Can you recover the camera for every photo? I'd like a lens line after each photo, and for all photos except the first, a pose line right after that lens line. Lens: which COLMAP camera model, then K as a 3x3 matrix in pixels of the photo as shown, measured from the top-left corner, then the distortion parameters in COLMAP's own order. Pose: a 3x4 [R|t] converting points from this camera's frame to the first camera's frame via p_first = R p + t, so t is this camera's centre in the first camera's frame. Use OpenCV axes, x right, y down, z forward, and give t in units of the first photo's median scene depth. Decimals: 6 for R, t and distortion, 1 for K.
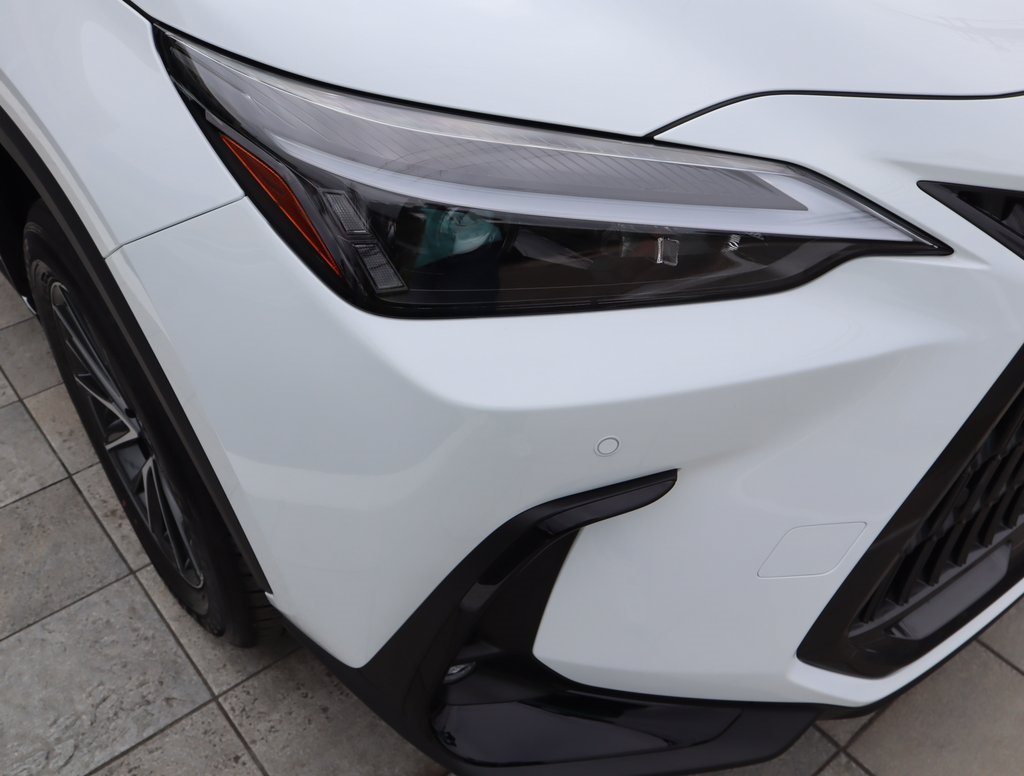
lens RADIAL K [[904.6, 0, 557.0], [0, 904.6, 387.3], [0, 0, 1]] dist [-0.038948, 0.000344]
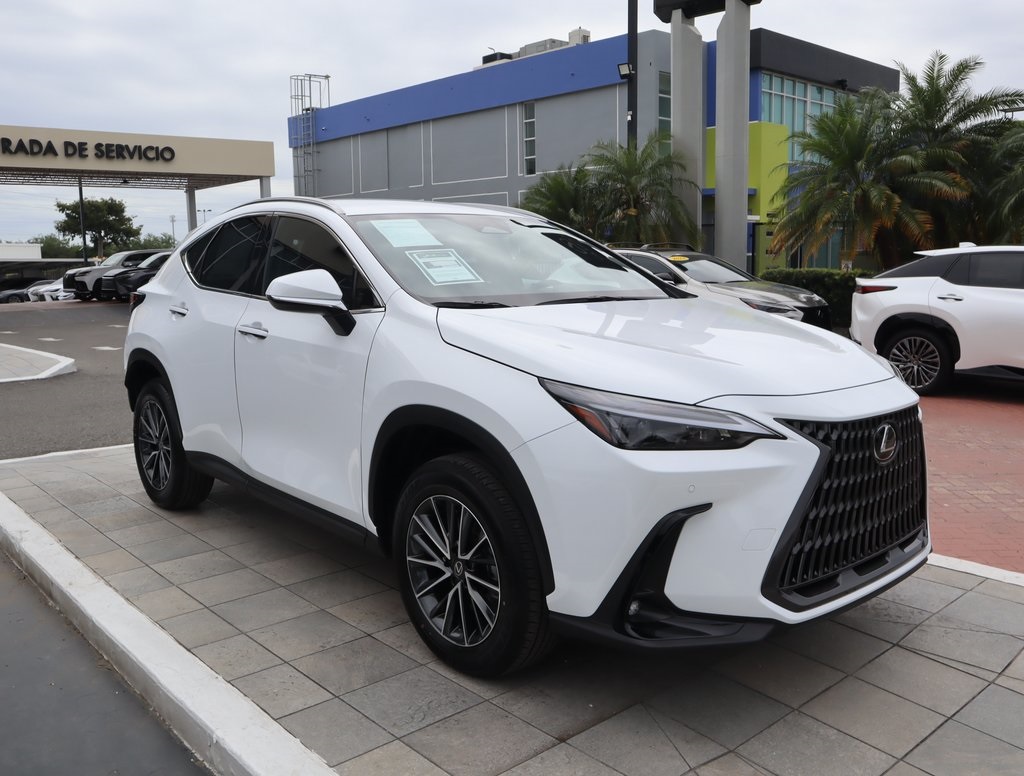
lens RADIAL K [[903.8, 0, 518.3], [0, 903.8, 390.8], [0, 0, 1]] dist [-0.100193, 0.094071]
pose [[0.999859, -0.010896, 0.012805, -0.584380], [0.015719, 0.876098, -0.481876, 1.258341], [-0.005968, 0.482010, 0.876146, -1.950578]]
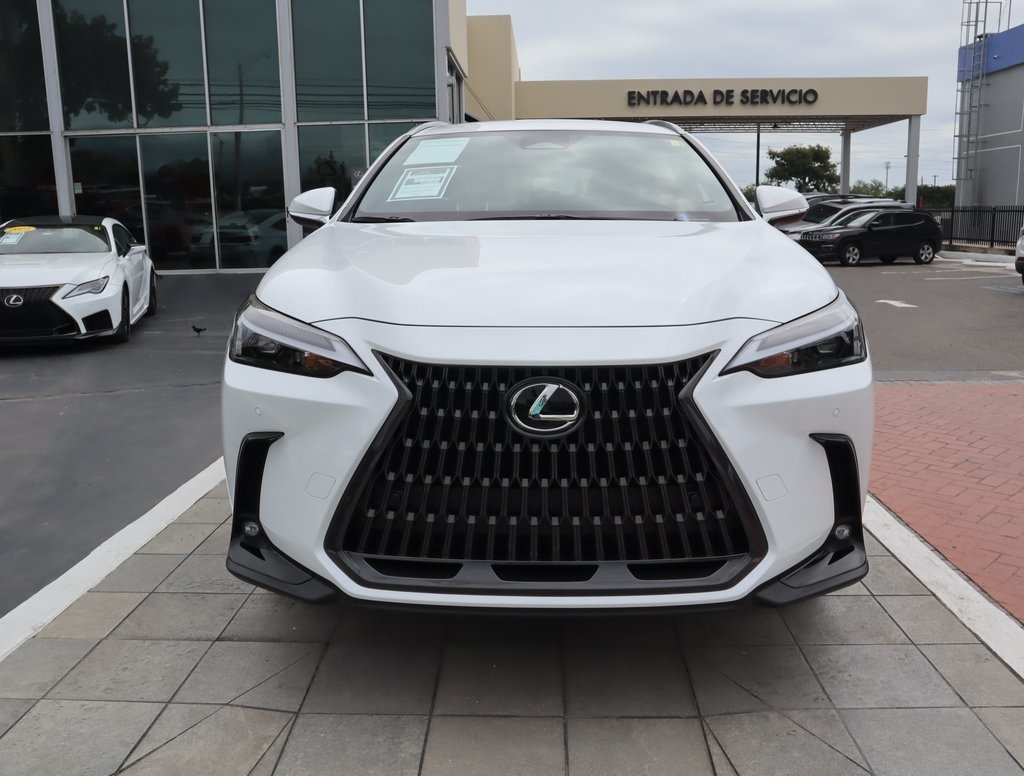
lens RADIAL K [[903.8, 0, 518.3], [0, 903.8, 390.8], [0, 0, 1]] dist [-0.100193, 0.094071]
pose [[0.734868, 0.129636, -0.665706, 2.538344], [-0.405947, 0.870387, -0.278628, 0.466061], [0.543302, 0.474996, 0.692244, -0.615336]]
